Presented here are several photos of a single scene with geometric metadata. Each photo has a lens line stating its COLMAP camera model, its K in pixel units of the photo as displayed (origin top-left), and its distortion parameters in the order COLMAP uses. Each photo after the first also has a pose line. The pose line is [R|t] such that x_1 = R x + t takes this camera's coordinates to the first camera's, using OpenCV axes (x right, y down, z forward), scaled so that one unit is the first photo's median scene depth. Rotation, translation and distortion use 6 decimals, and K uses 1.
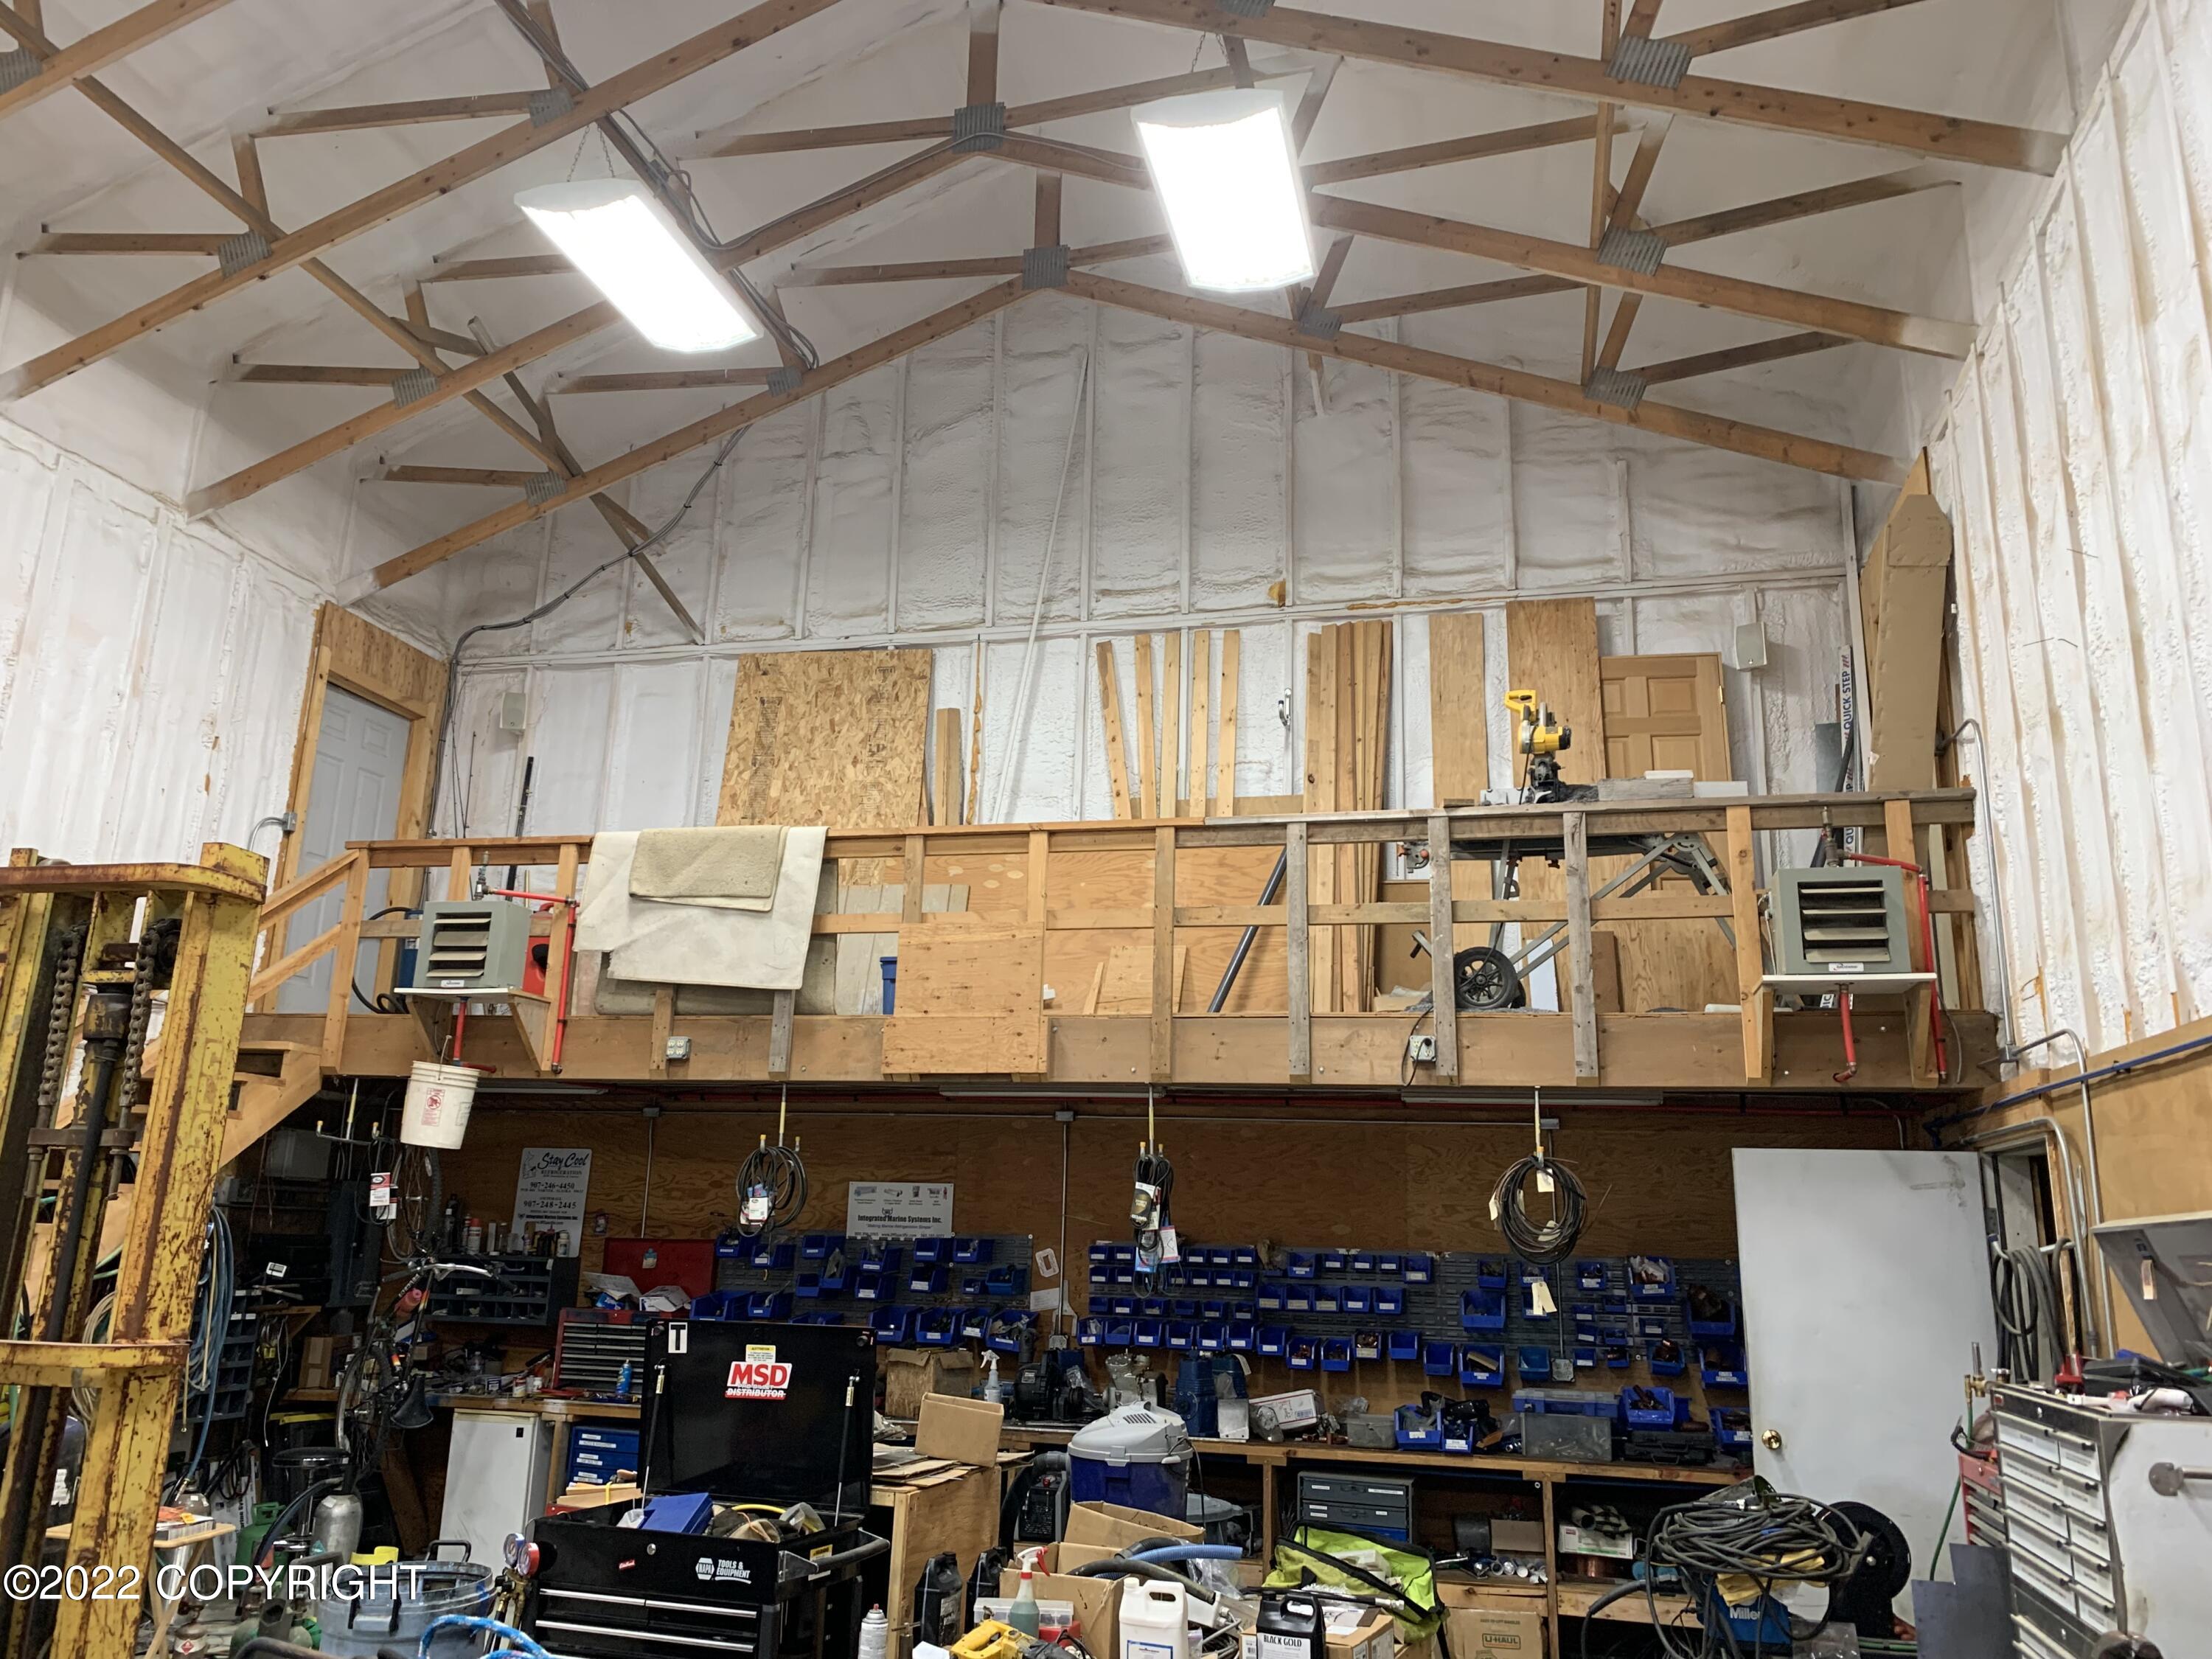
lens RADIAL K [[1661.3, 0, 1084.3], [0, 1661.3, 809.4], [0, 0, 1]] dist [0.119402, -0.253024]
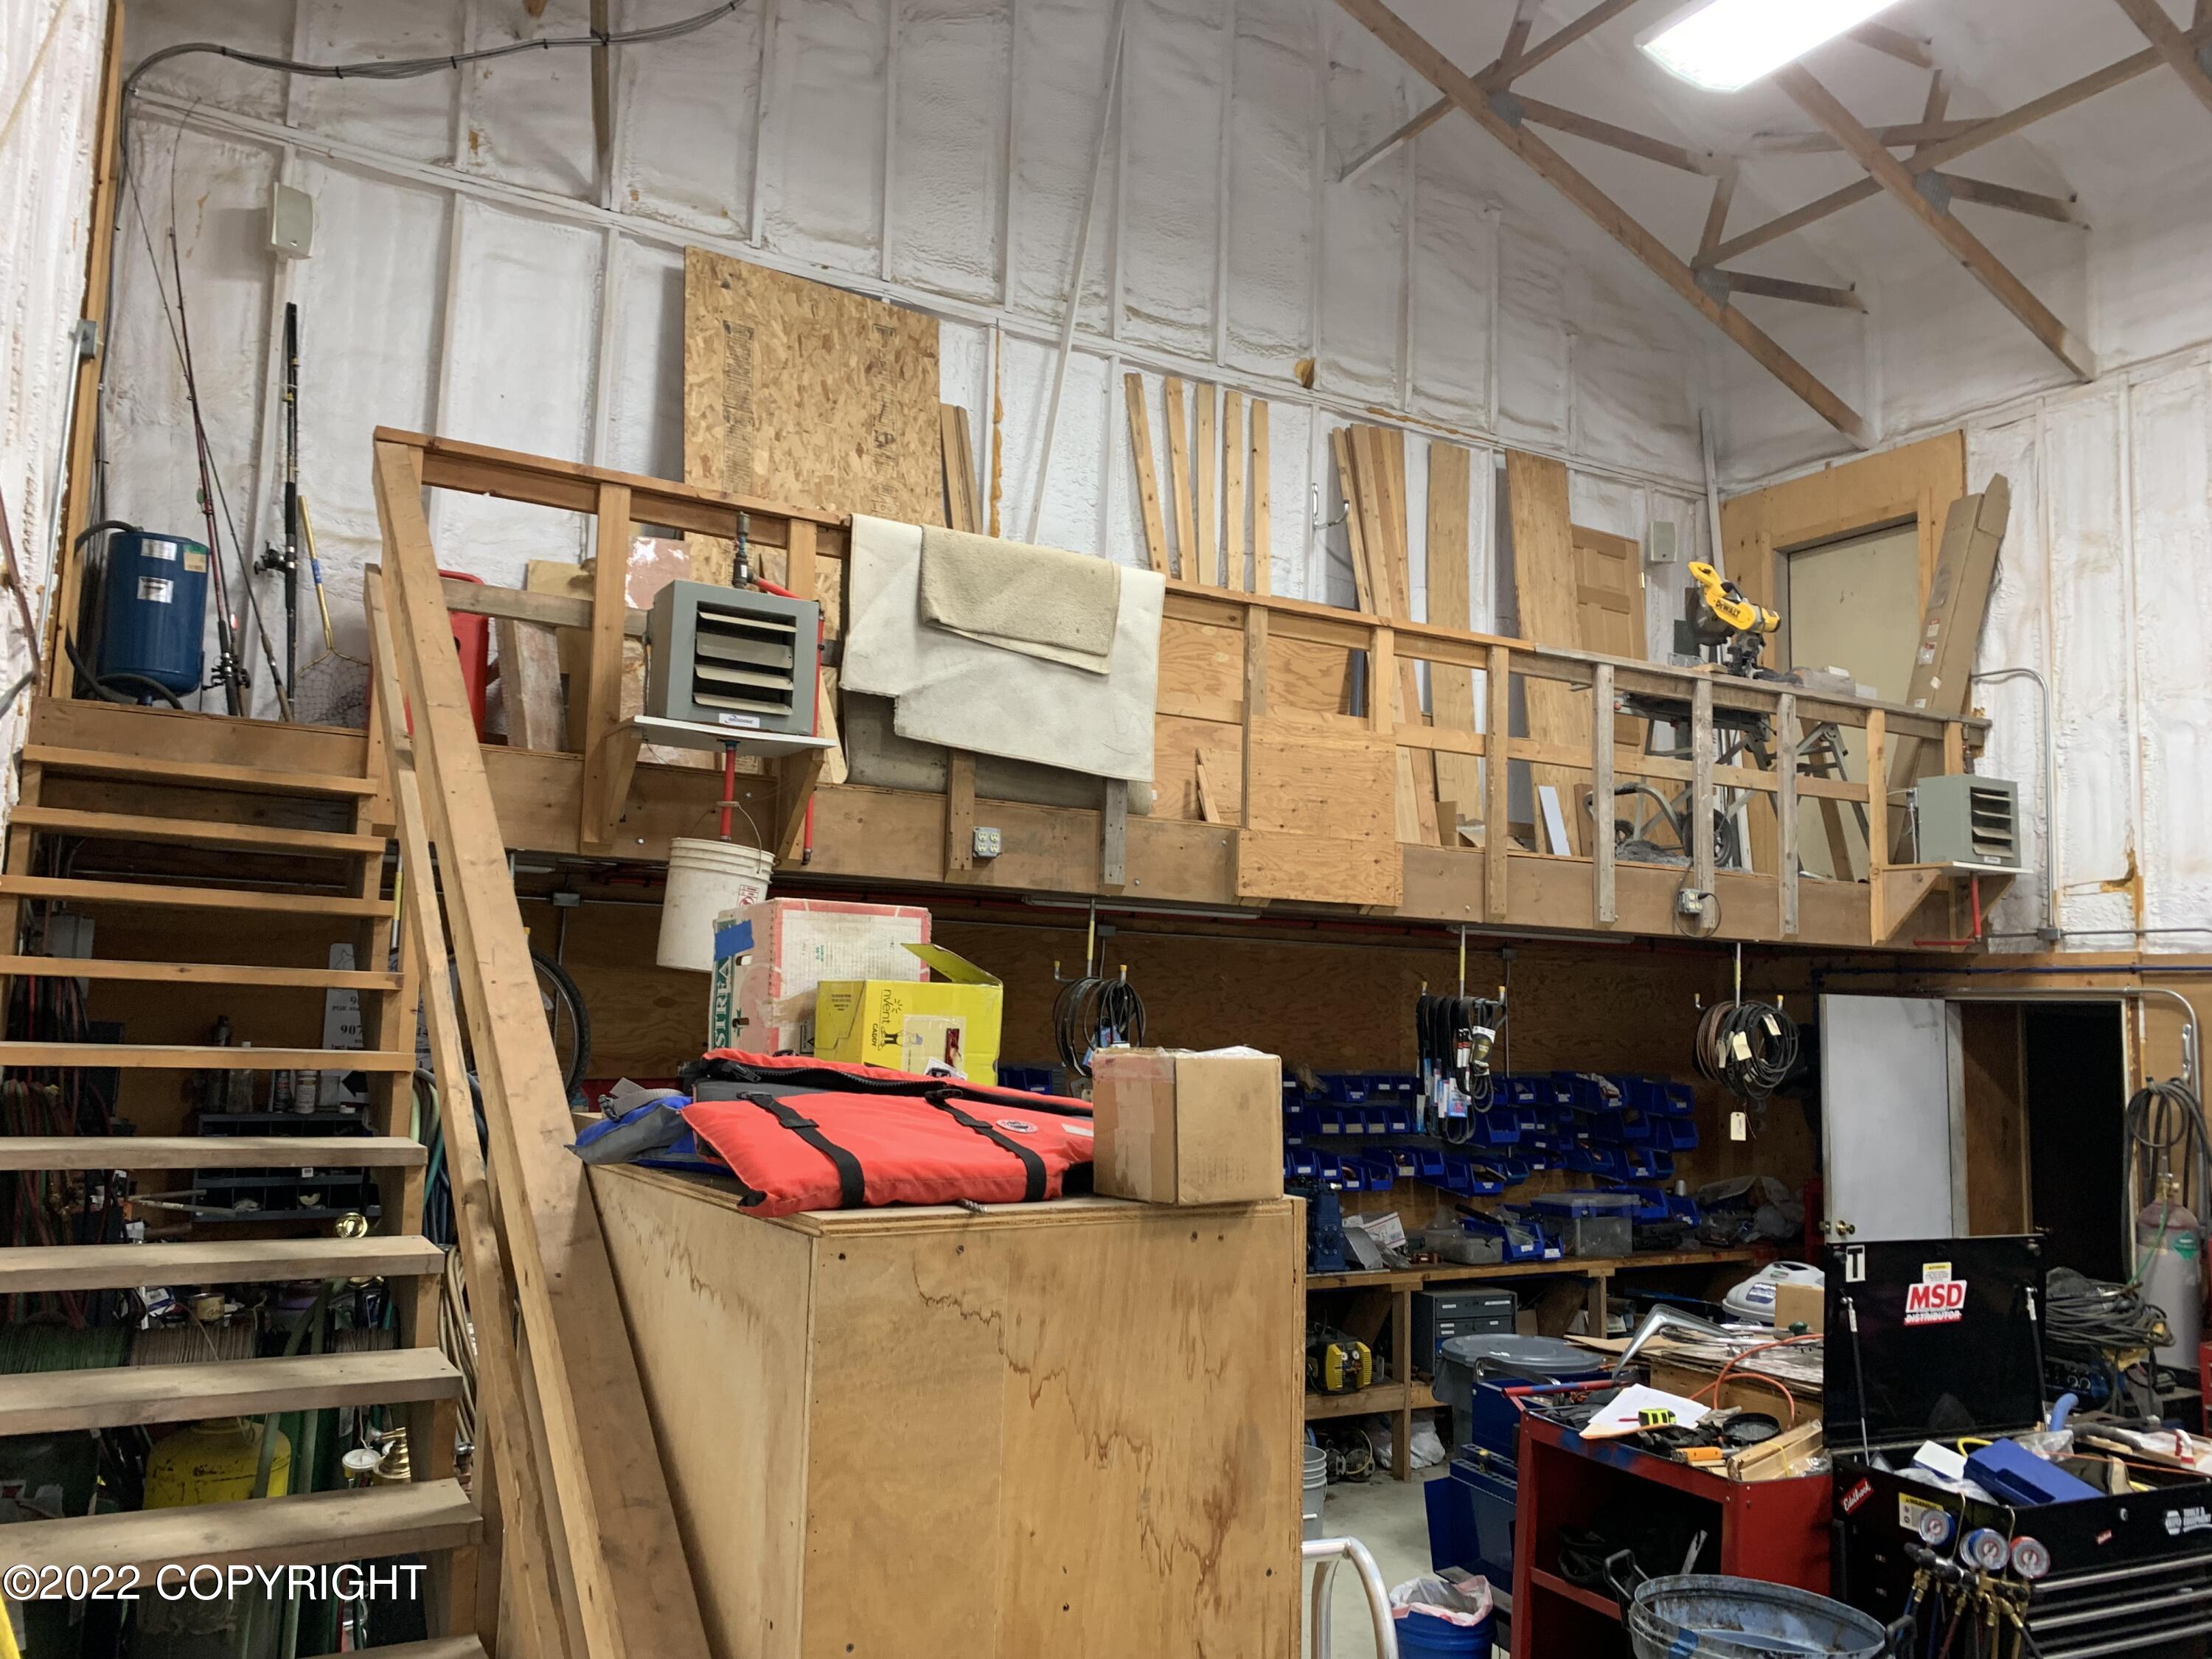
lens RADIAL K [[1682.3, 0, 1082.8], [0, 1682.3, 836.0], [0, 0, 1]] dist [0.048564, -0.046063]
pose [[0.719042, 0.063042, 0.692102, -0.660155], [-0.180616, 0.978608, 0.098508, 0.054938], [-0.671086, -0.195836, 0.715047, 0.412263]]
